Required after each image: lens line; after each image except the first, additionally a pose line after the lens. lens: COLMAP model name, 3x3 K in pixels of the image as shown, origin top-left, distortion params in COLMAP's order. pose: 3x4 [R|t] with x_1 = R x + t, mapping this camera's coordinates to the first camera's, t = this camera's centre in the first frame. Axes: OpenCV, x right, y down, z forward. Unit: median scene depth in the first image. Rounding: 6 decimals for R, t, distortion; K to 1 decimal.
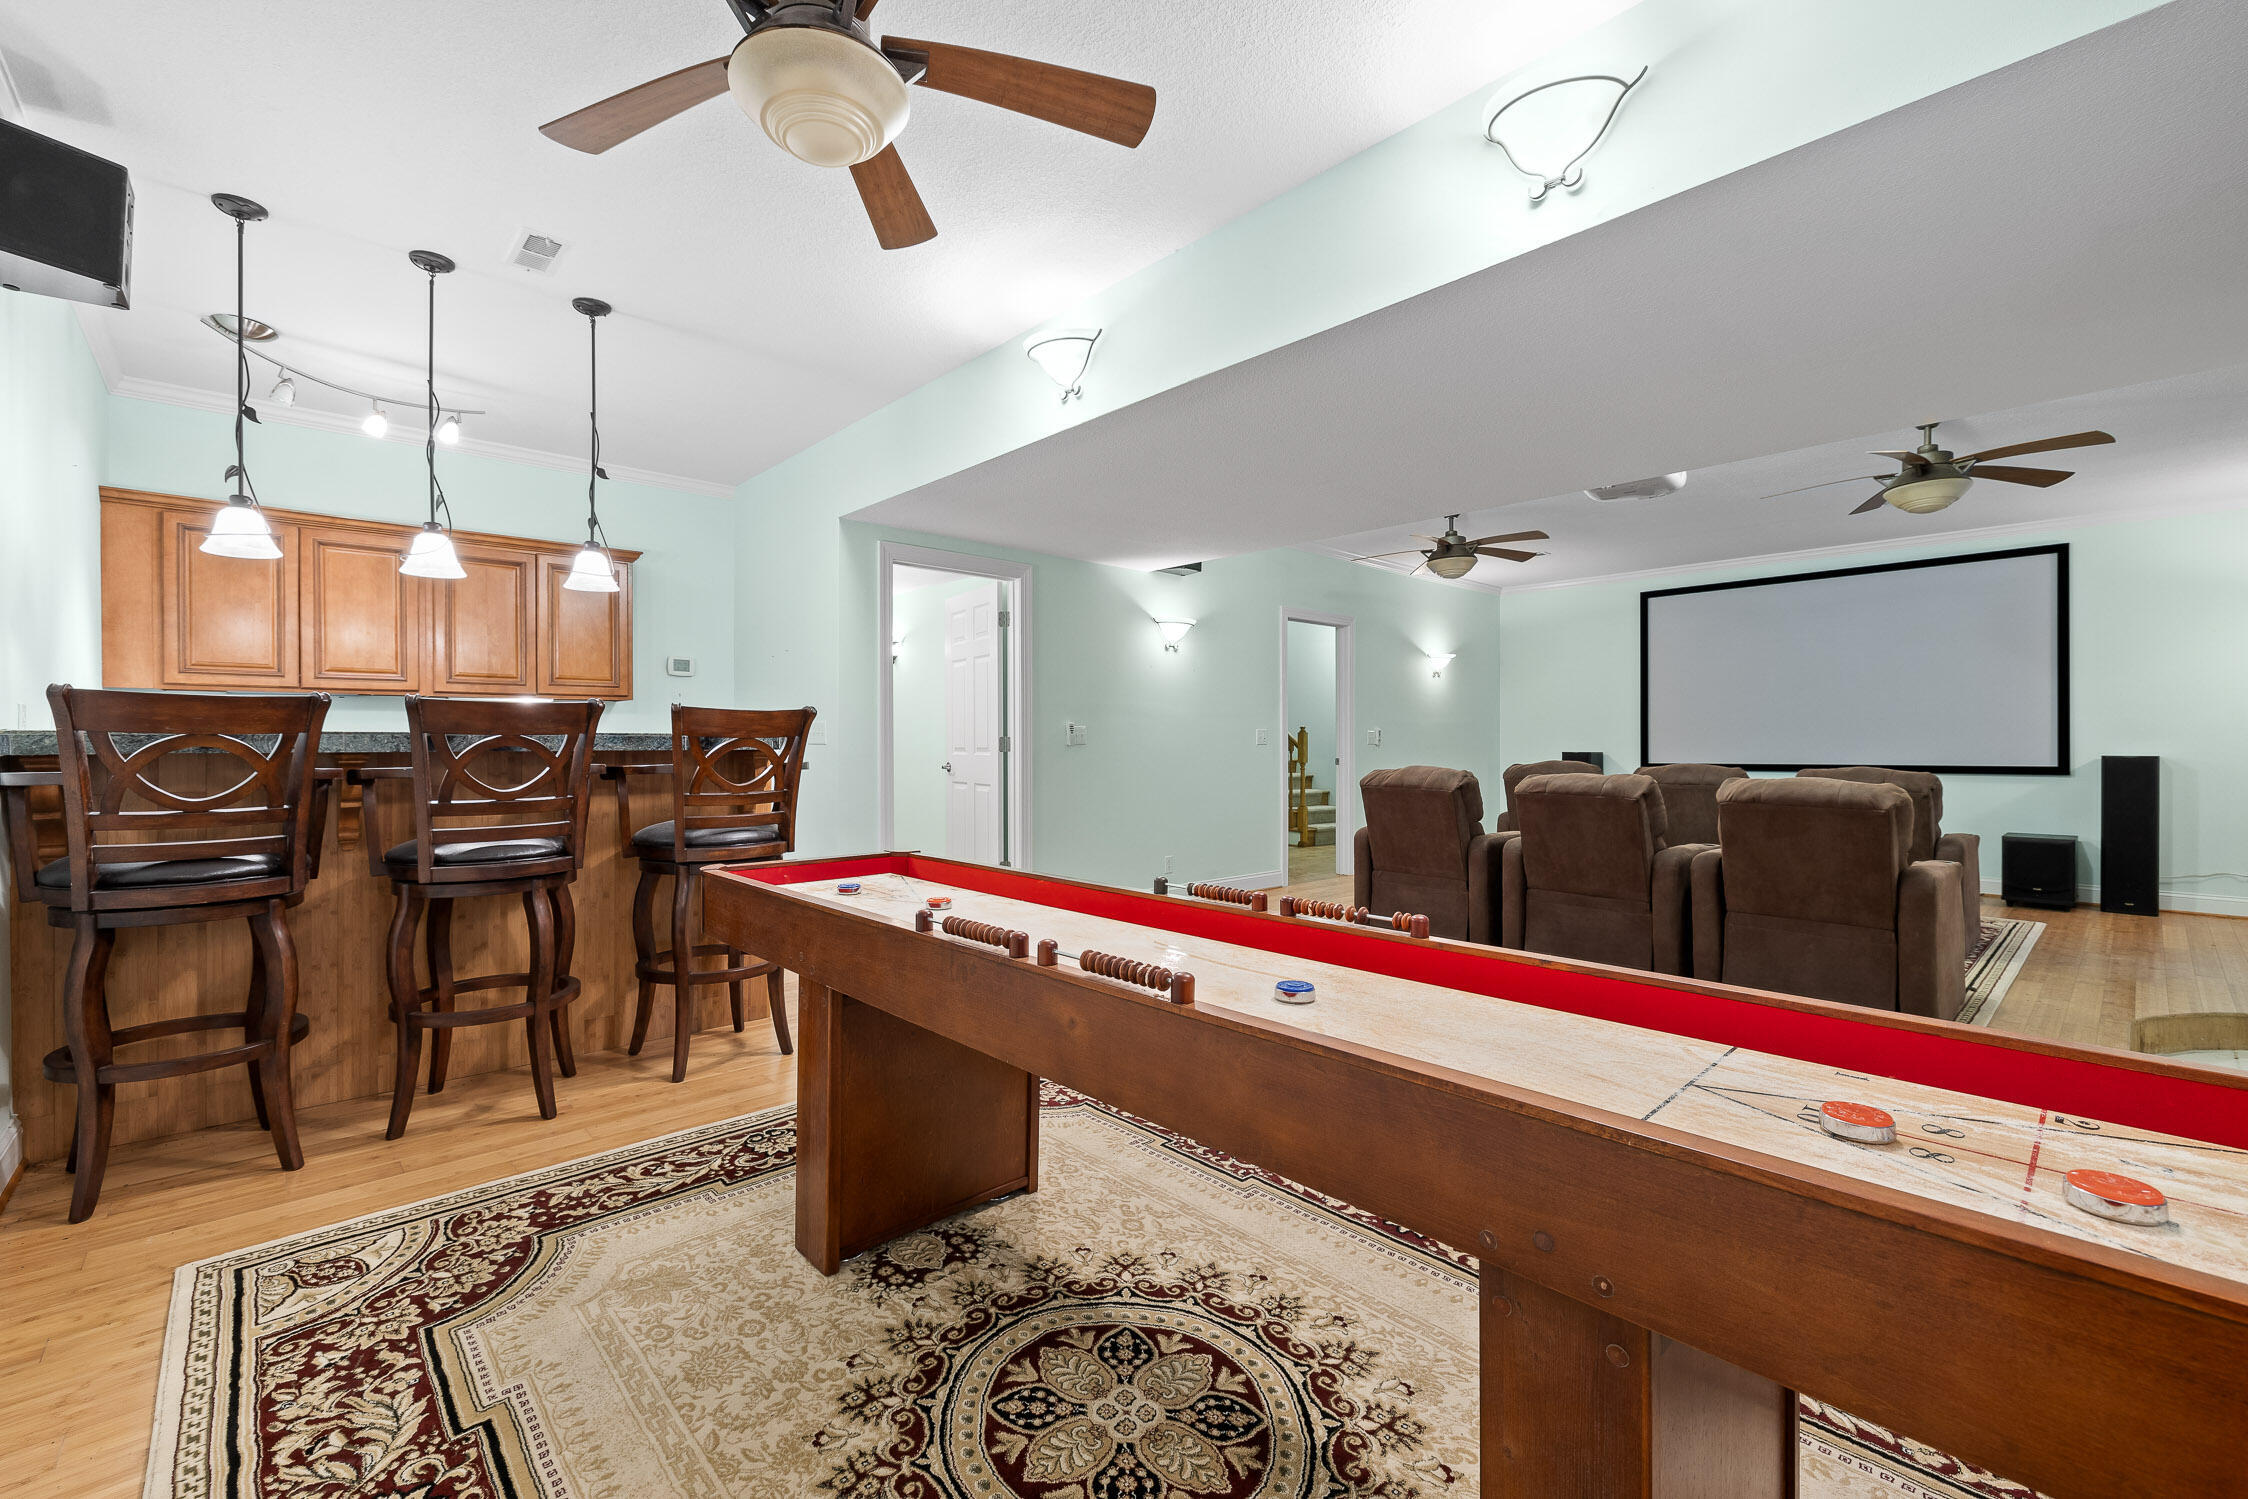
lens RADIAL K [[949.5, 0, 1124.0], [0, 949.5, 749.5], [0, 0, 1]] dist [0.000001, 0.000008]
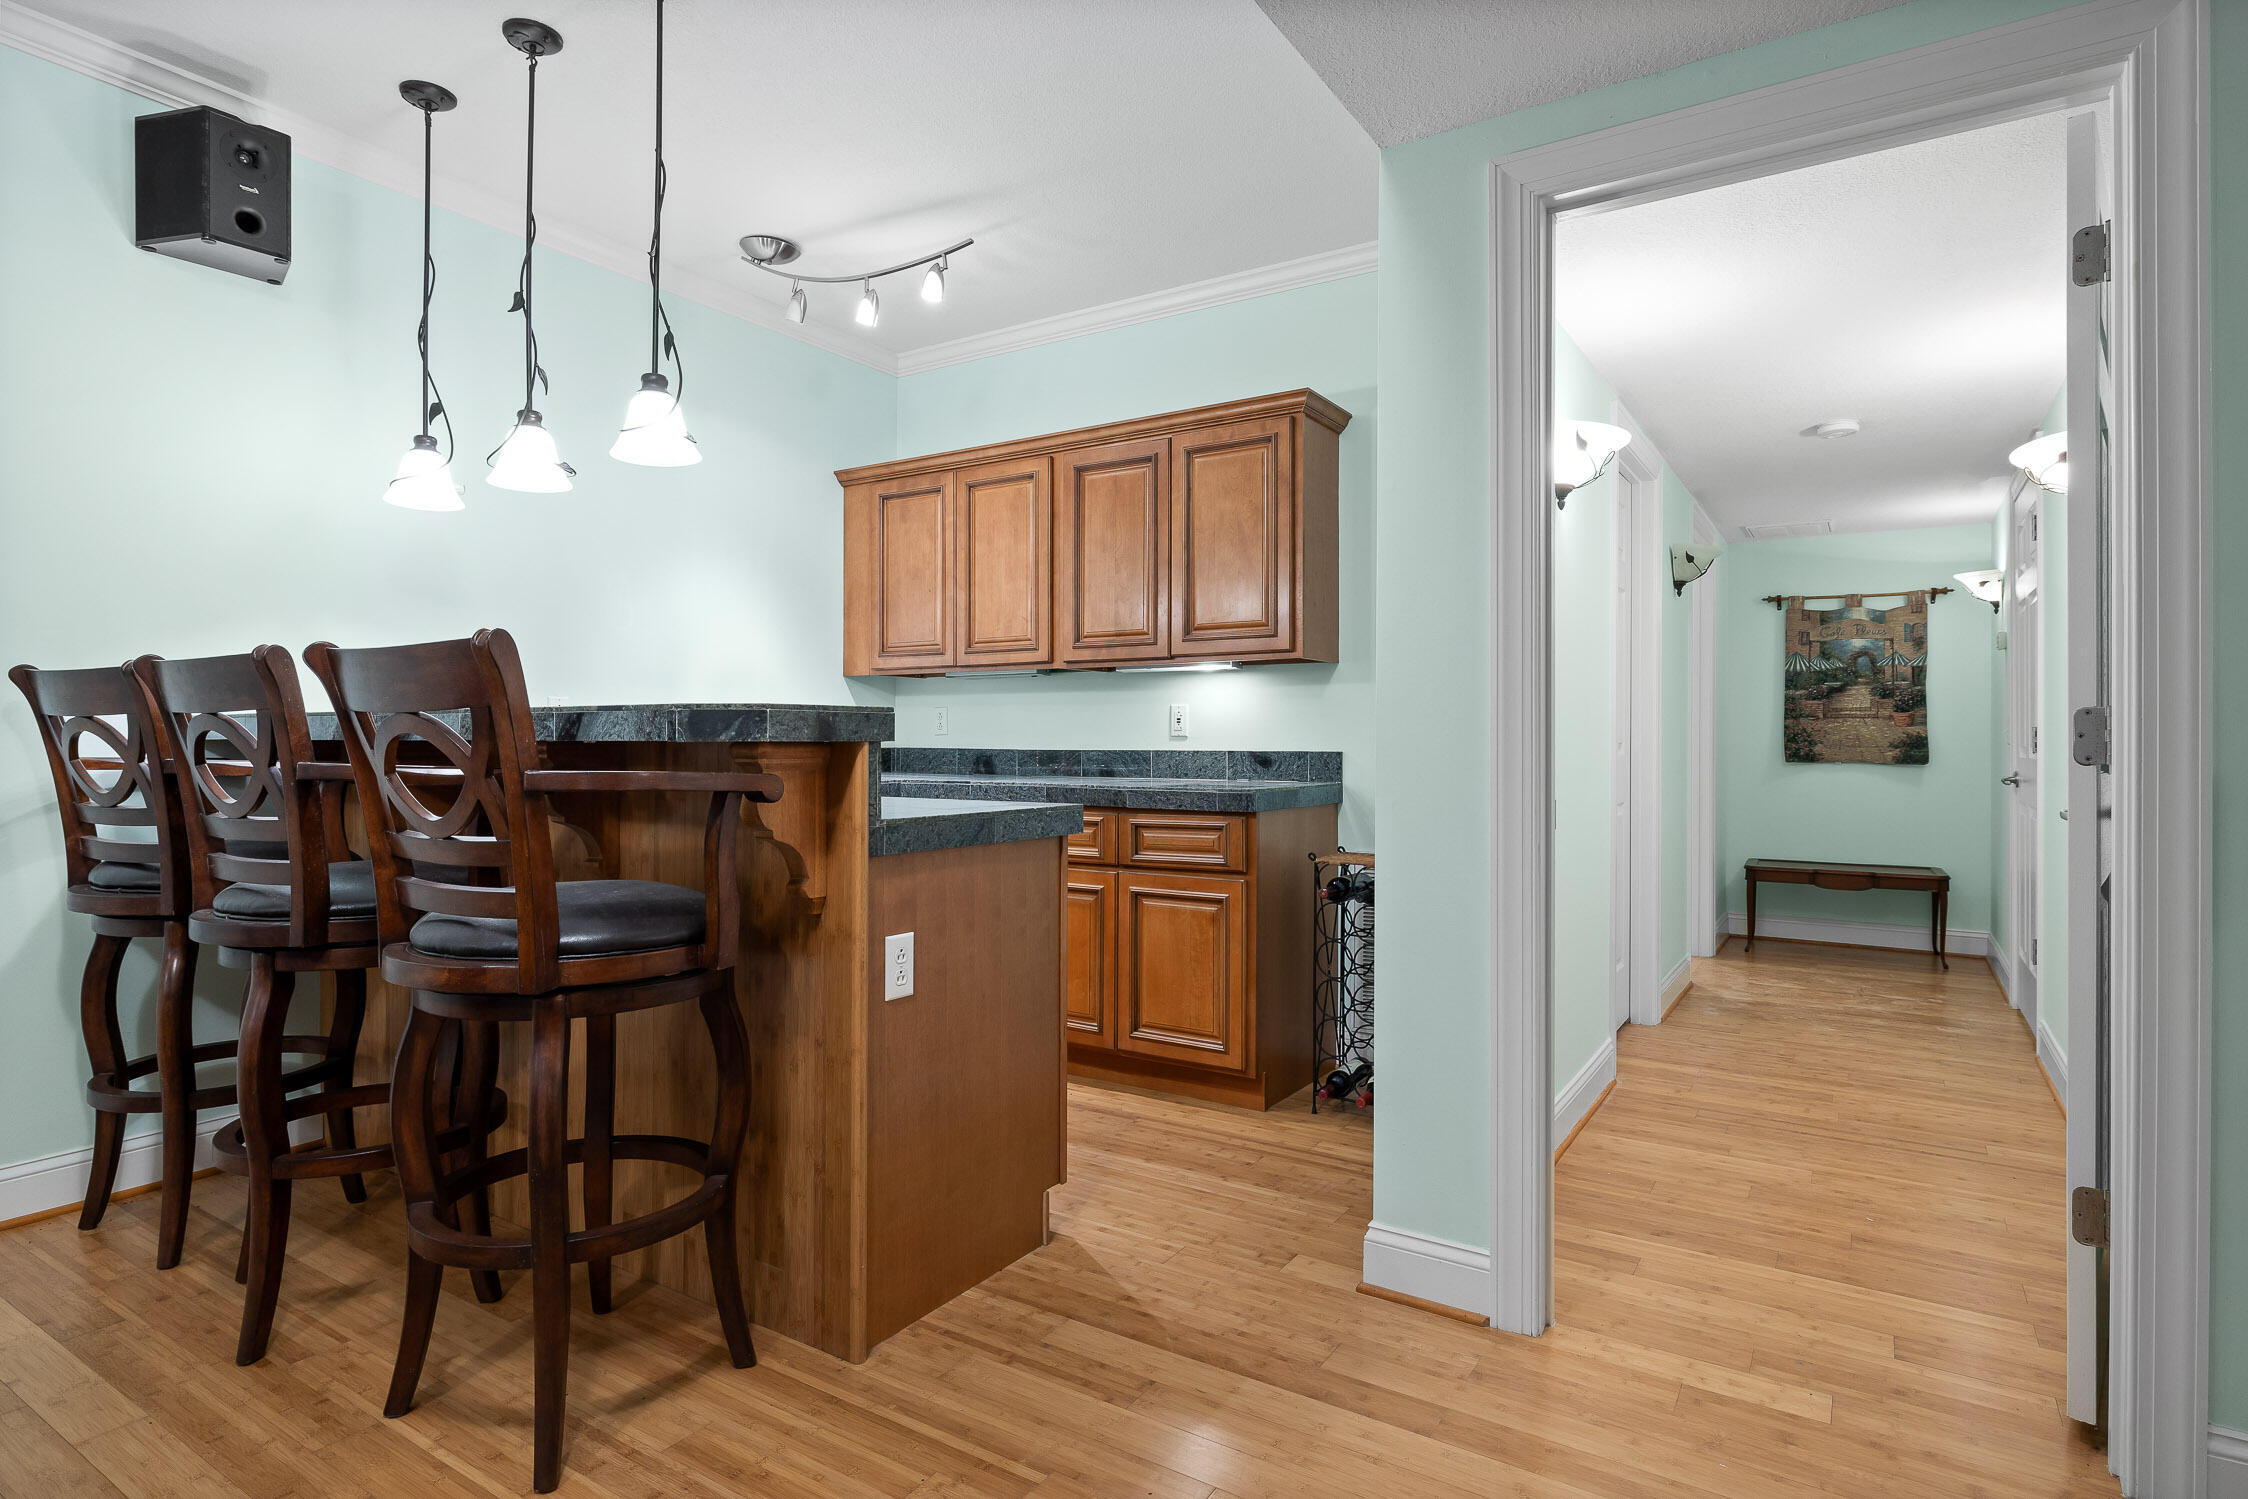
lens RADIAL K [[1199.7, 0, 1124.0], [0, 1199.7, 749.5], [0, 0, 1]] dist [-0.002065, -0.000245]
pose [[0.251002, 0.011490, -0.967918, 0.153505], [-0.002922, 0.999934, 0.011112, -0.005481], [0.967982, 0.000039, 0.251019, 0.796033]]
